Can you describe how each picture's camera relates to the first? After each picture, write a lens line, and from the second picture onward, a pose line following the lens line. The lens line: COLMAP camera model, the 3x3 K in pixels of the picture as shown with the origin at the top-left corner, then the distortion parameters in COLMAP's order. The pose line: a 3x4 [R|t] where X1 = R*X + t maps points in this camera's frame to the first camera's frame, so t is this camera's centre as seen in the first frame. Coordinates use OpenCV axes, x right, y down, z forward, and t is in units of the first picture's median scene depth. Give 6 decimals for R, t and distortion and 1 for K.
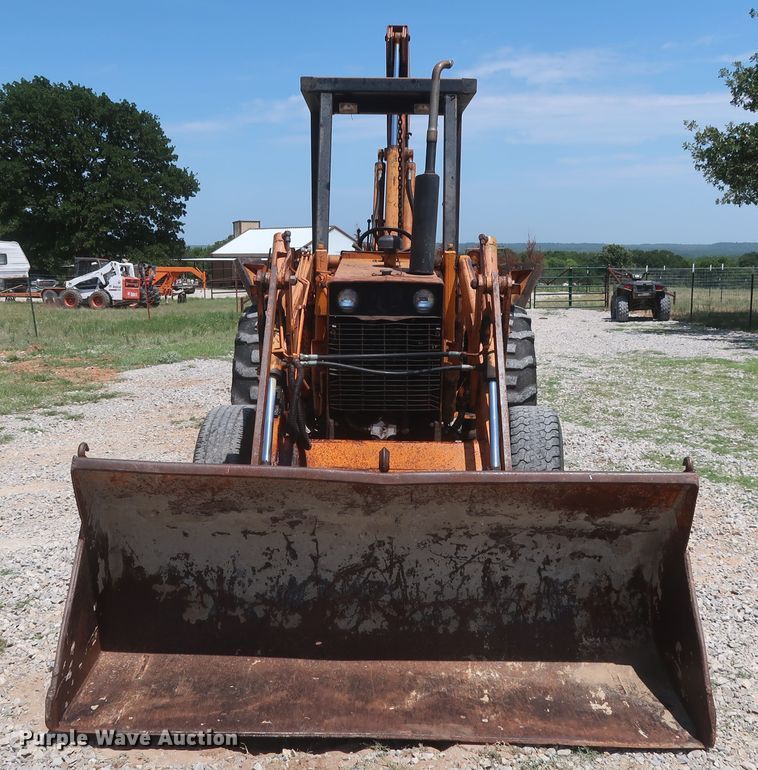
lens RADIAL K [[963.5, 0, 360.9], [0, 963.5, 384.2], [0, 0, 1]] dist [-0.020169, -0.002727]
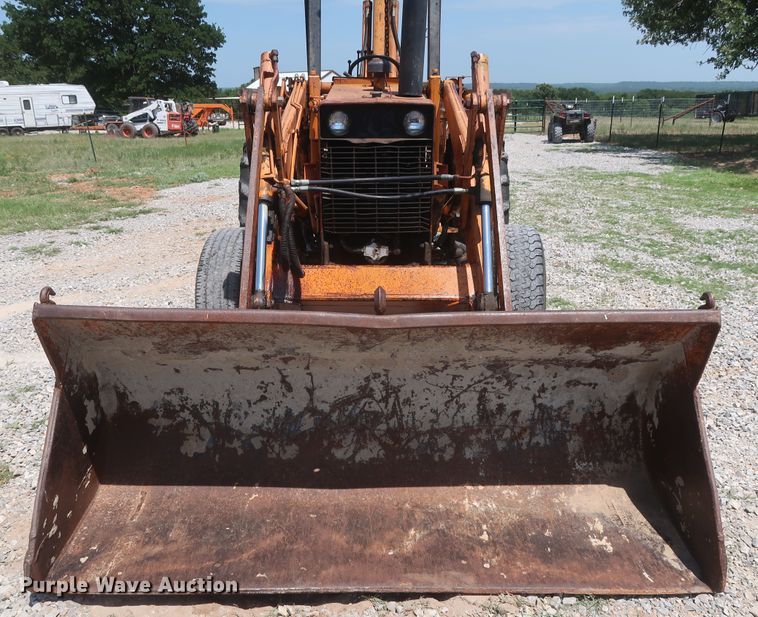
lens RADIAL K [[695.8, 0, 375.1], [0, 695.8, 330.2], [0, 0, 1]] dist [-0.020384, -0.010206]
pose [[0.999502, -0.018667, 0.025436, 0.002167], [0.013387, 0.980936, 0.193867, -0.018751], [-0.028570, -0.193430, 0.980698, 0.305584]]
